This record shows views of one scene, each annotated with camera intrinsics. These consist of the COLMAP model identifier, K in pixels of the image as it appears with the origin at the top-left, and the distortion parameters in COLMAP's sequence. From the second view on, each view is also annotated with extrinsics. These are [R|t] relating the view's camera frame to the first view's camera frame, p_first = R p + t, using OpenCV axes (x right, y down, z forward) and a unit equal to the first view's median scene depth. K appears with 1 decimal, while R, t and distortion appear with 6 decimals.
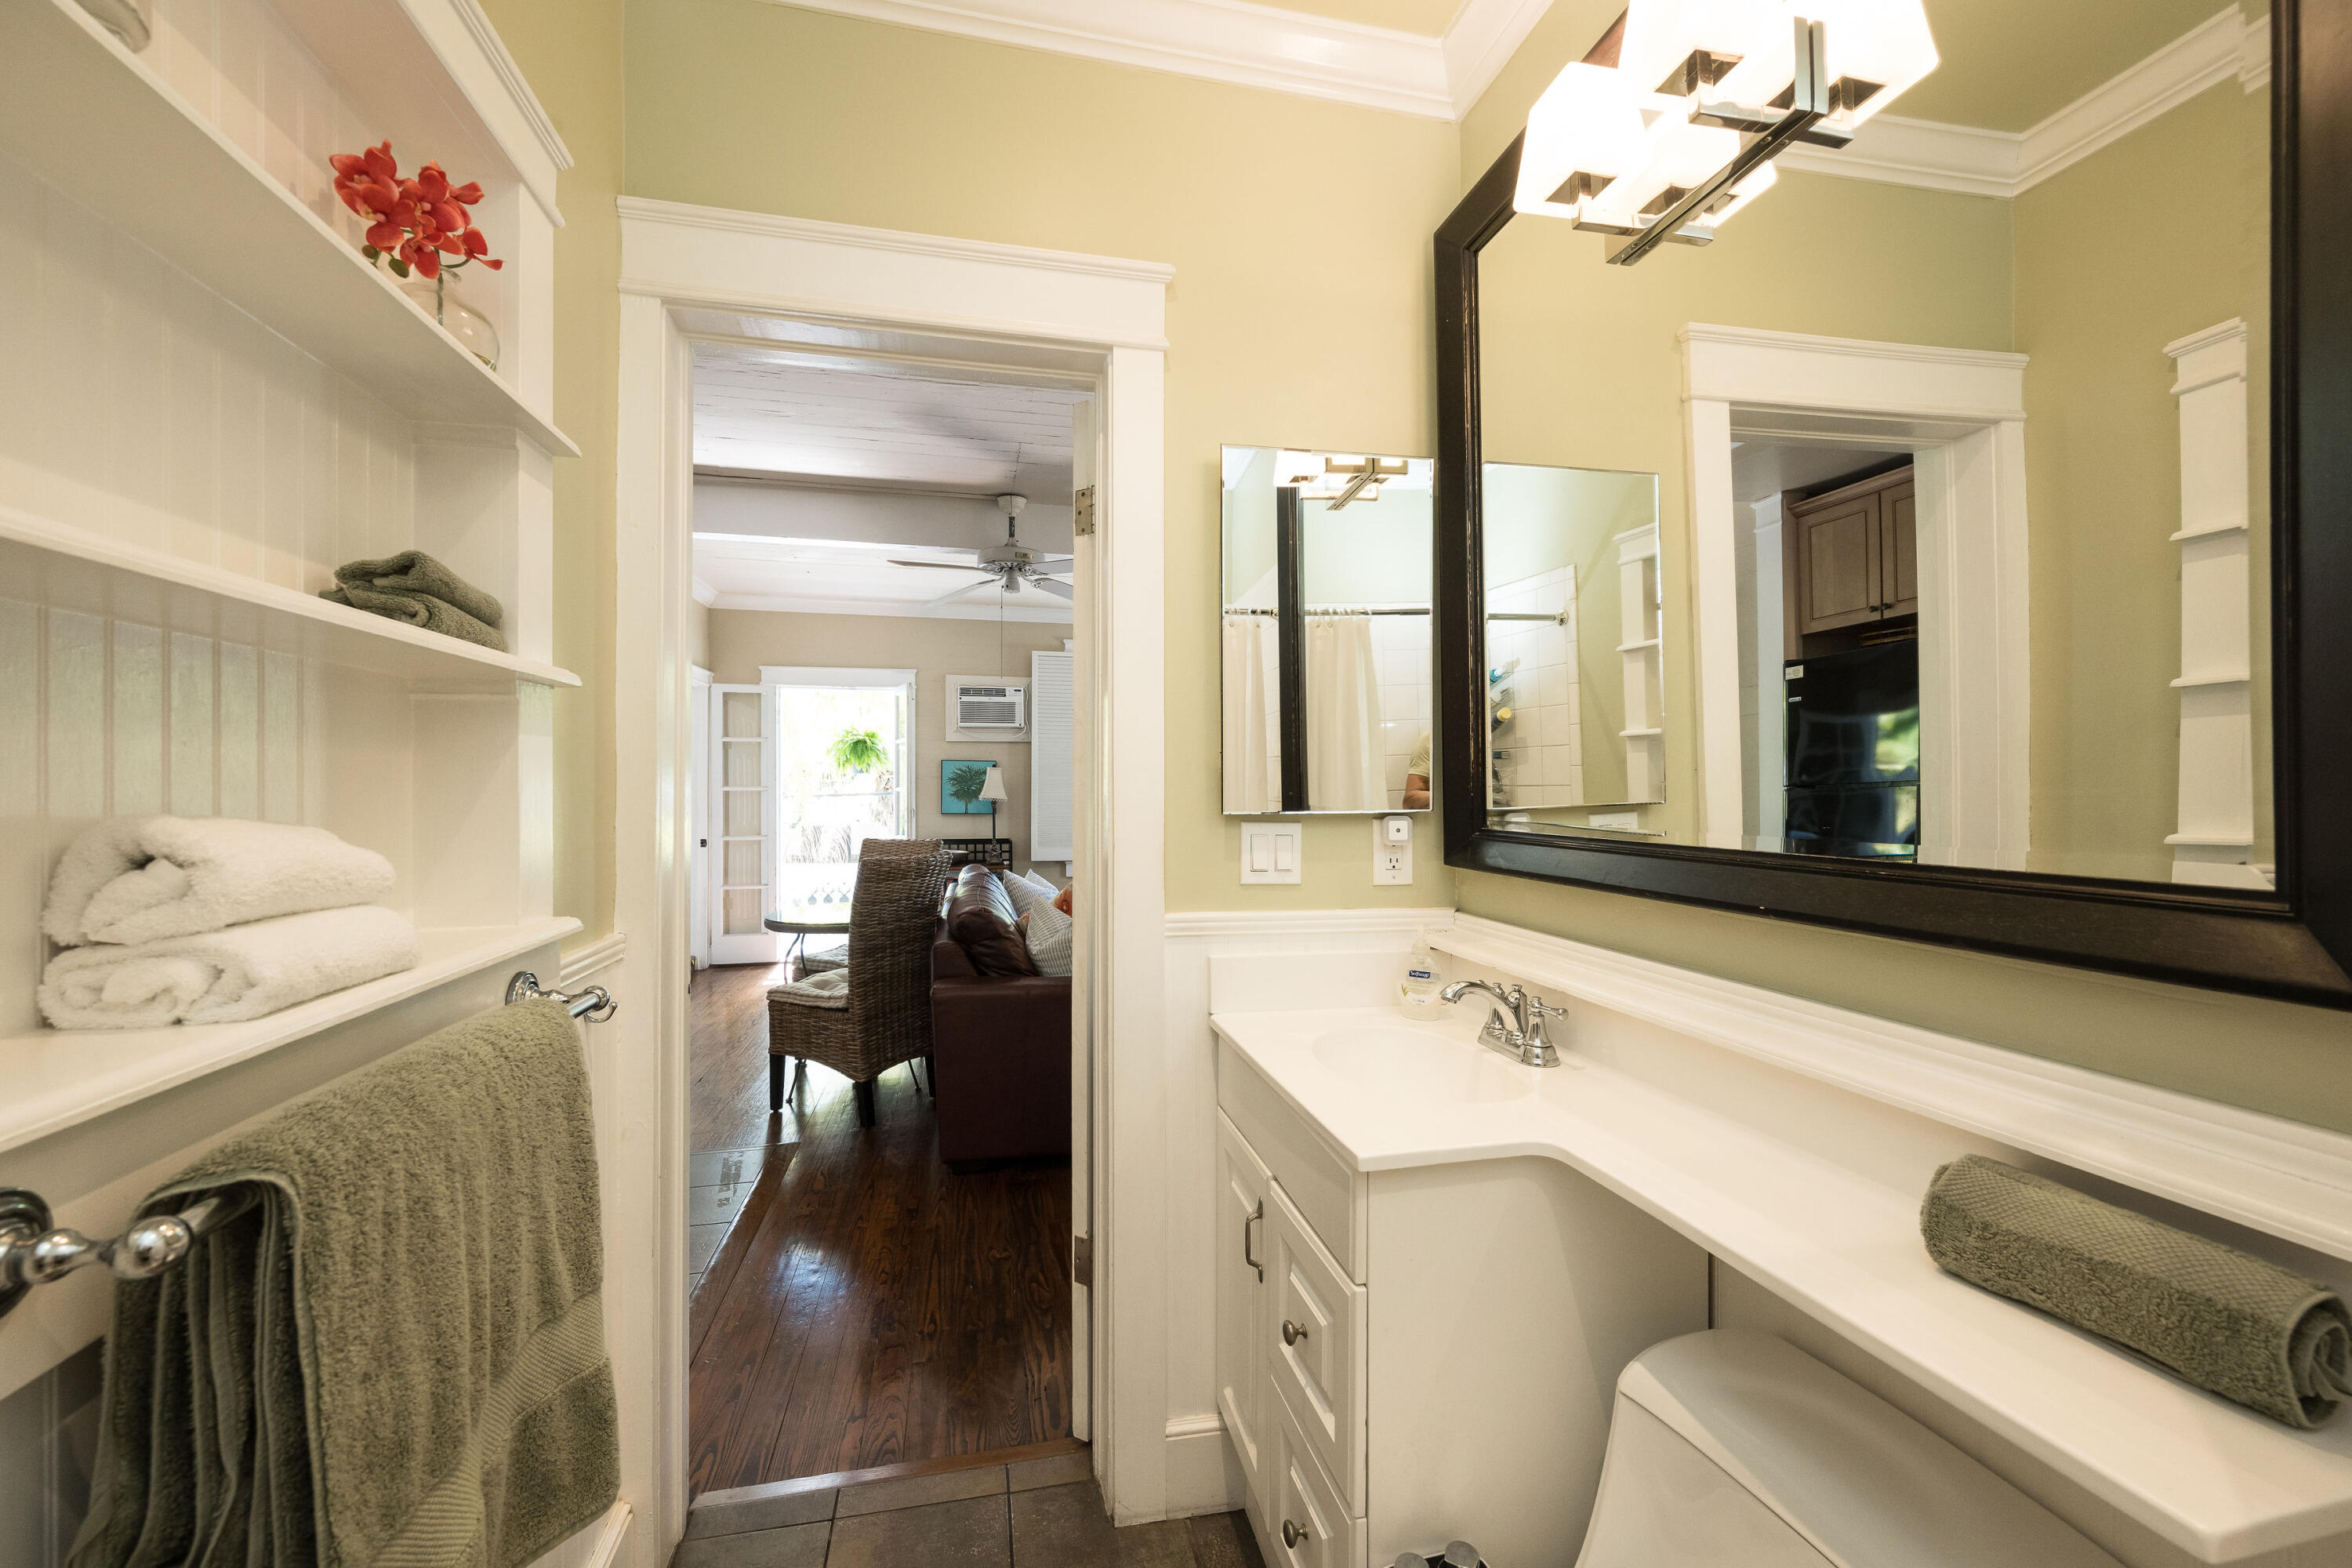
lens RADIAL K [[928.6, 0, 1173.7], [0, 928.6, 786.6], [0, 0, 1]] dist [0.003281, 0.000194]
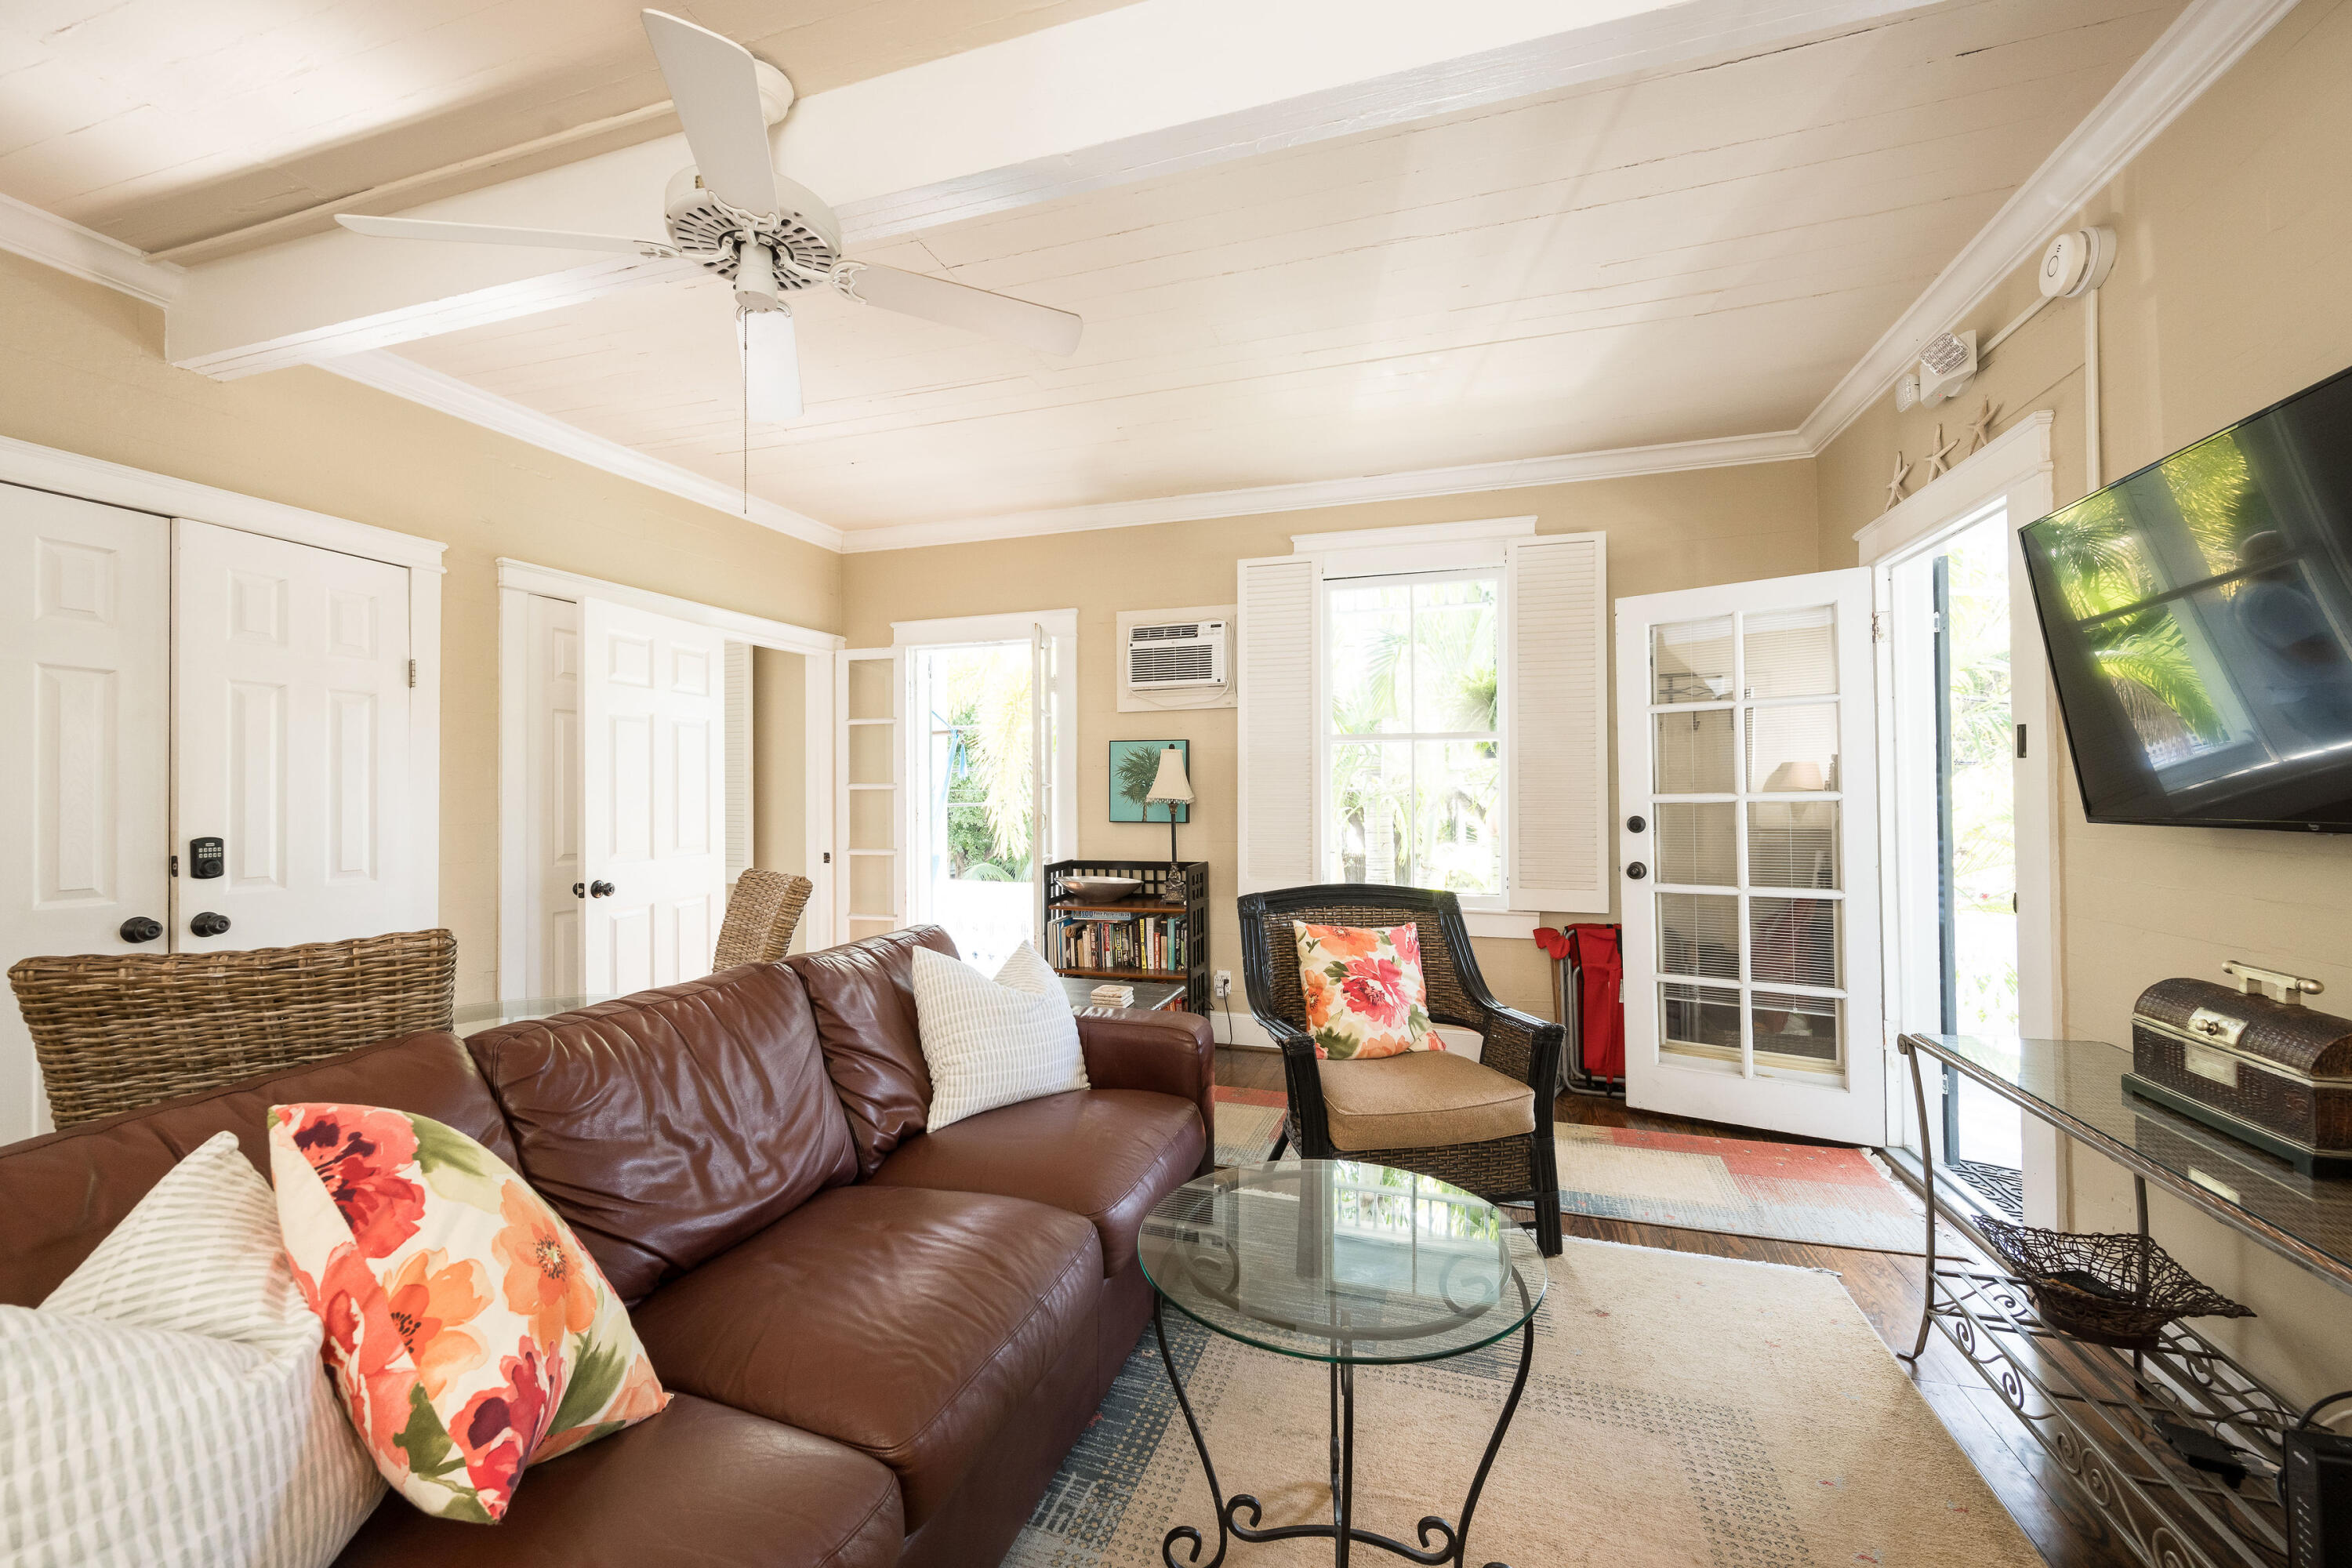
lens RADIAL K [[928.6, 0, 1179.9], [0, 928.6, 783.2], [0, 0, 1]] dist [0.003281, 0.000194]
pose [[0.863513, -0.012934, -0.504160, 0.126987], [0.008045, 0.999897, -0.011872, 0.010049], [0.504262, 0.006195, 0.863528, 0.452949]]
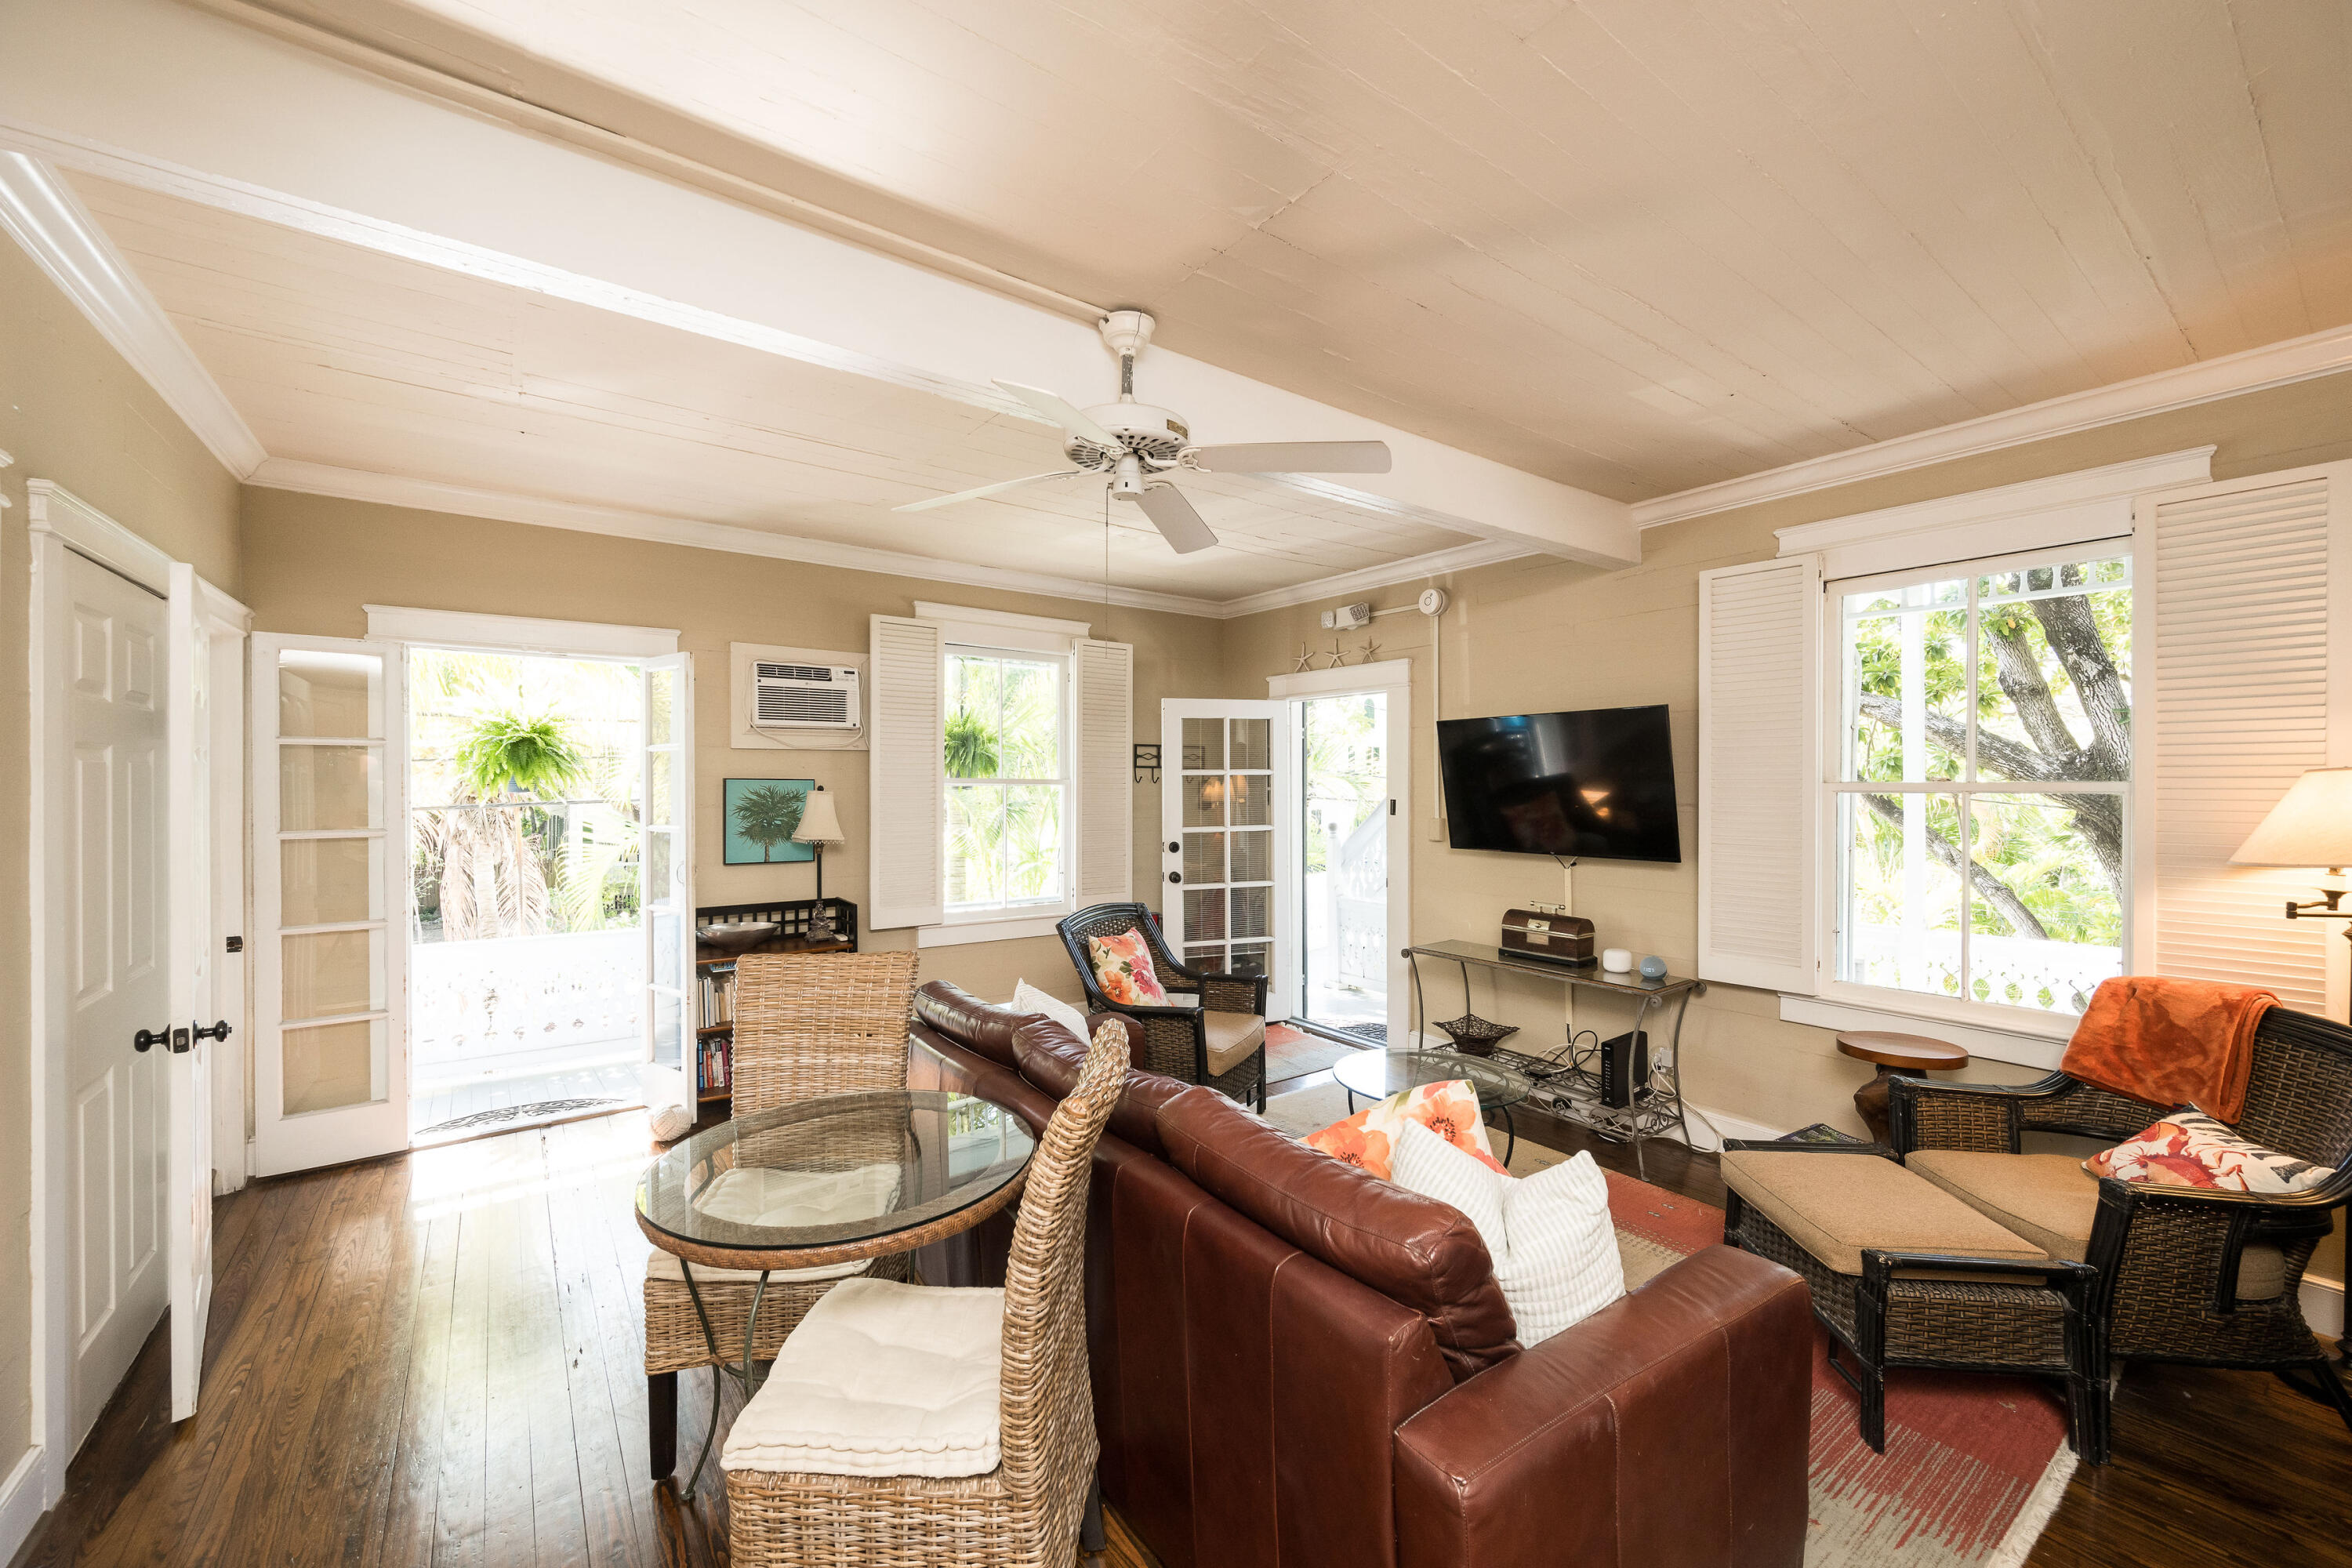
lens RADIAL K [[928.6, 0, 1175.9], [0, 928.6, 781.8], [0, 0, 1]] dist [0.003281, 0.000194]
pose [[0.916101, 0.000474, 0.400948, -0.222726], [-0.001316, 0.999997, 0.001824, -0.027551], [-0.400947, -0.002199, 0.916099, 0.304183]]
